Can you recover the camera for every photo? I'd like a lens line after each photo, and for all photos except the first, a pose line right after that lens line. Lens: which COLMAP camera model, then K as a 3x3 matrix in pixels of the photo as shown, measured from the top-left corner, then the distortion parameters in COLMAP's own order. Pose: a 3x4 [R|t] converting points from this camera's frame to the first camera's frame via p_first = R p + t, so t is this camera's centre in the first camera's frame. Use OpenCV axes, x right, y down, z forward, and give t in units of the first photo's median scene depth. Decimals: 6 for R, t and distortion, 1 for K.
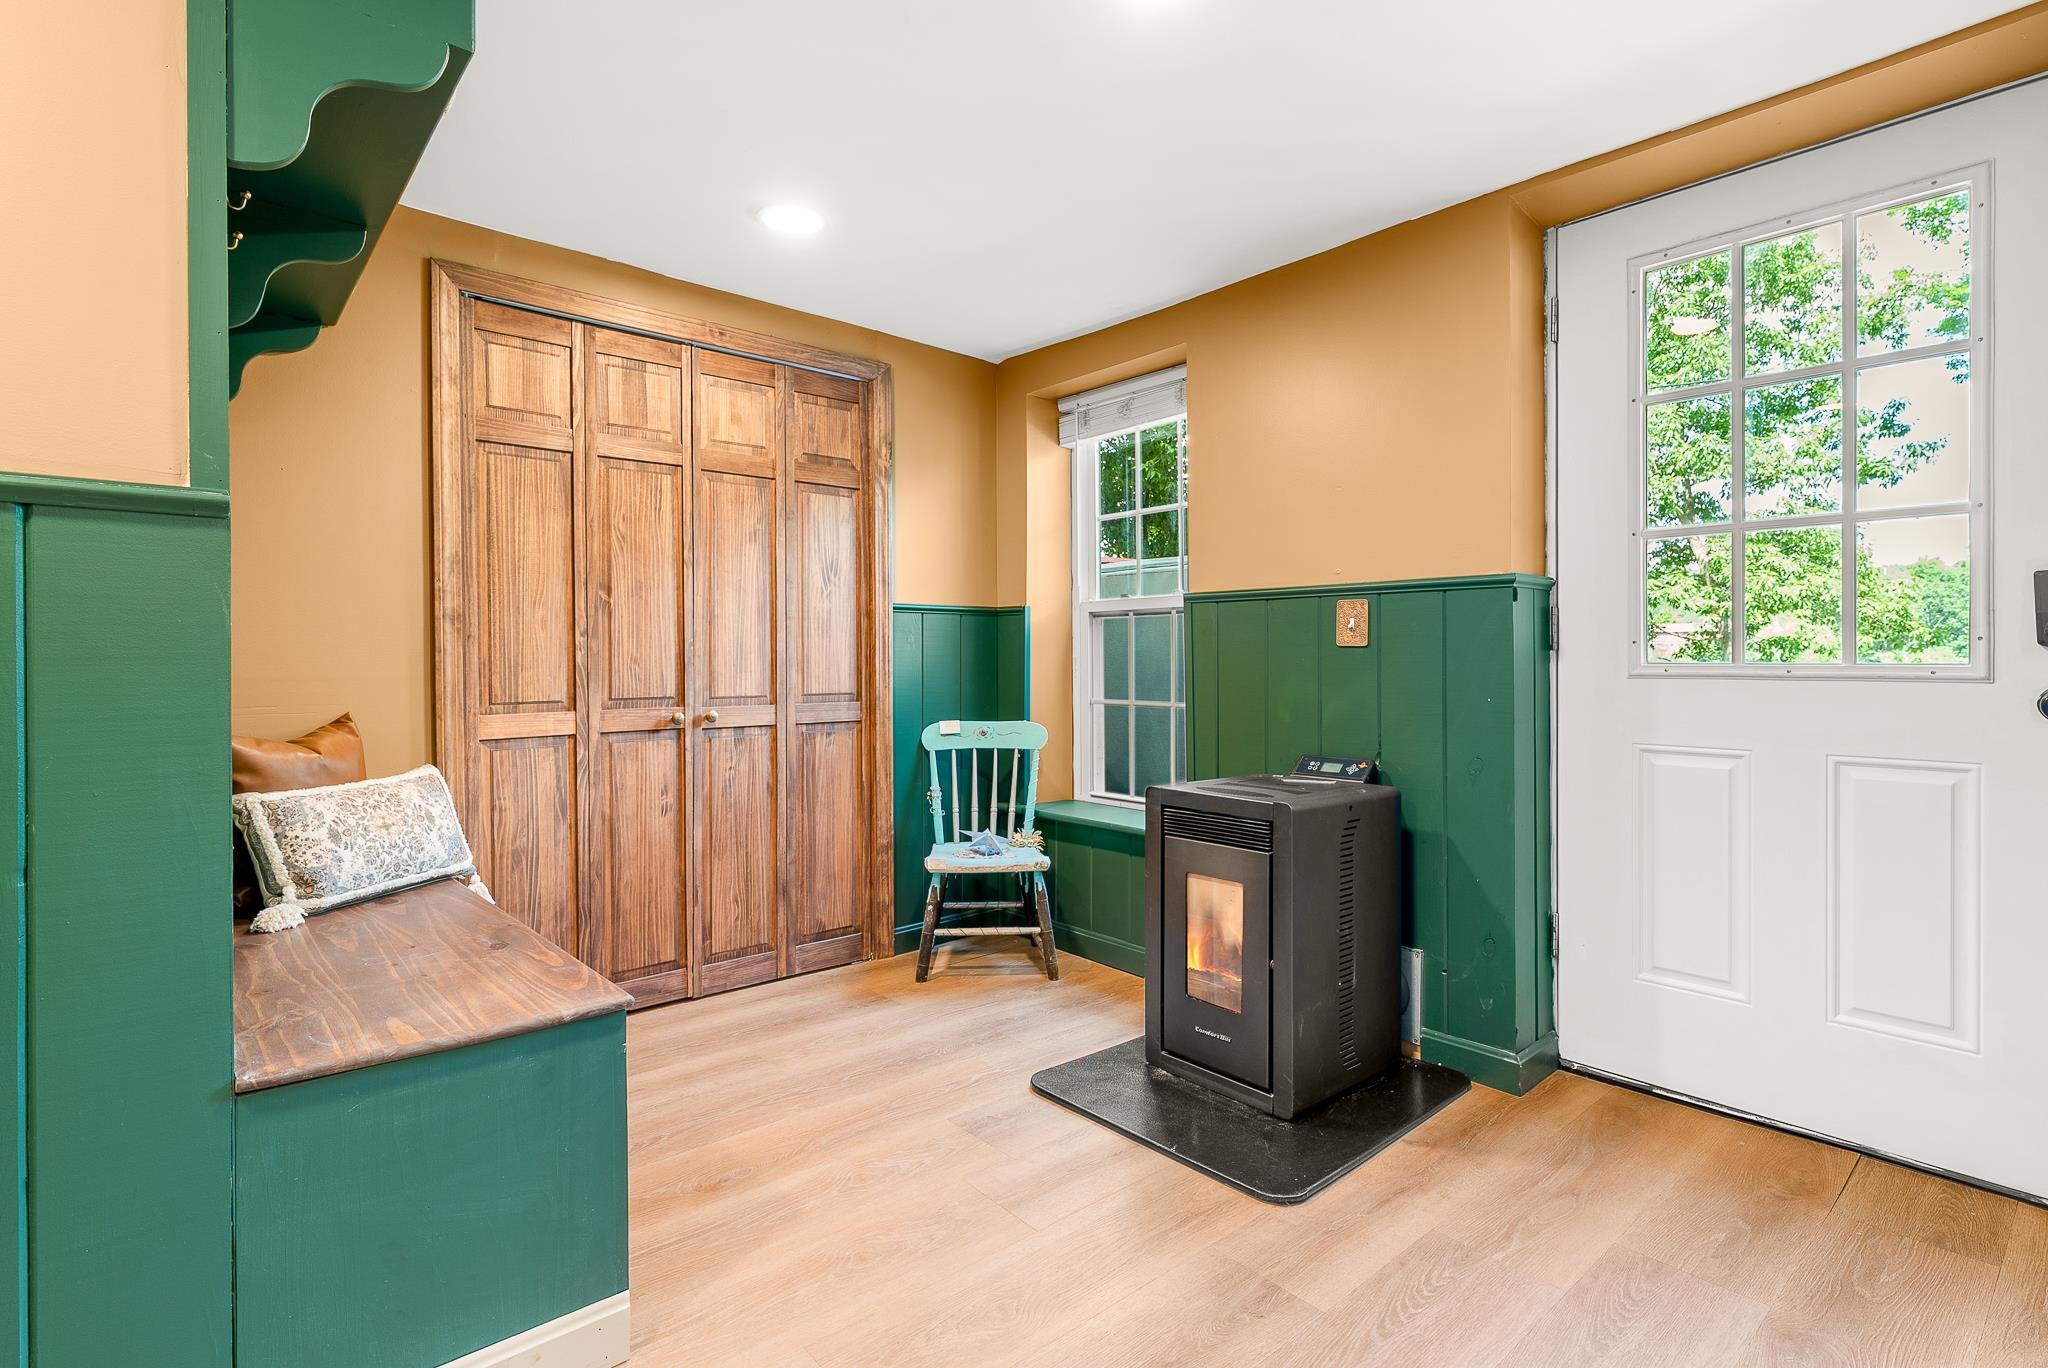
lens RADIAL K [[992.1, 0, 1028.5], [0, 992.1, 664.9], [0, 0, 1]] dist [-0.006006, -0.001403]
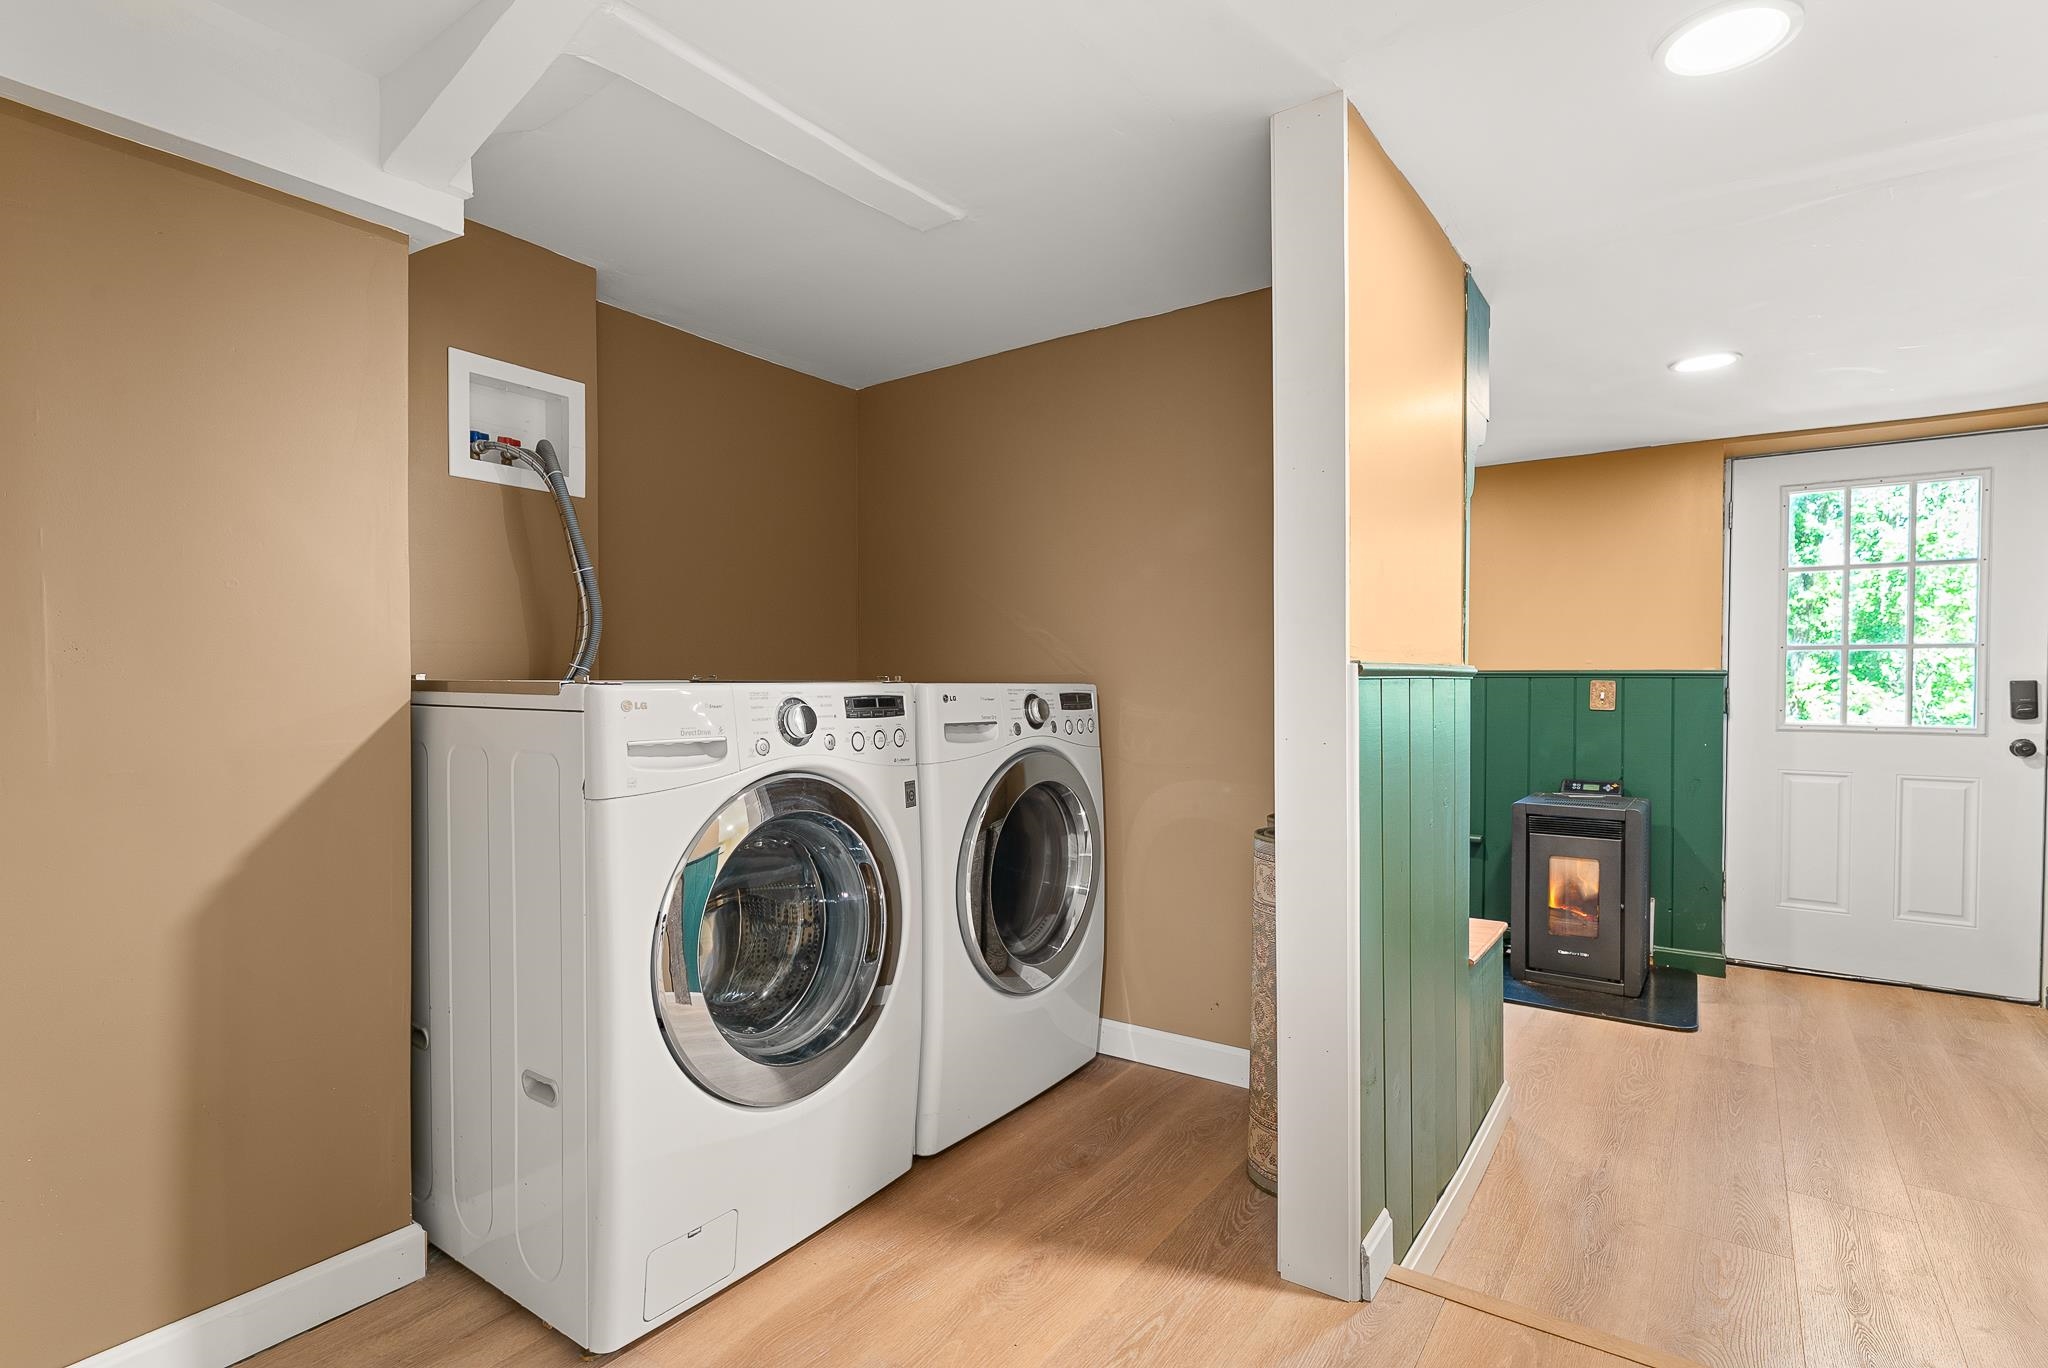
lens RADIAL K [[992.1, 0, 1020.4], [0, 992.1, 698.8], [0, 0, 1]] dist [-0.006006, -0.001403]
pose [[0.972769, -0.003300, 0.231754, -1.024692], [-0.000209, 0.999886, 0.015113, -0.066080], [-0.231777, -0.014750, 0.972657, -0.346197]]
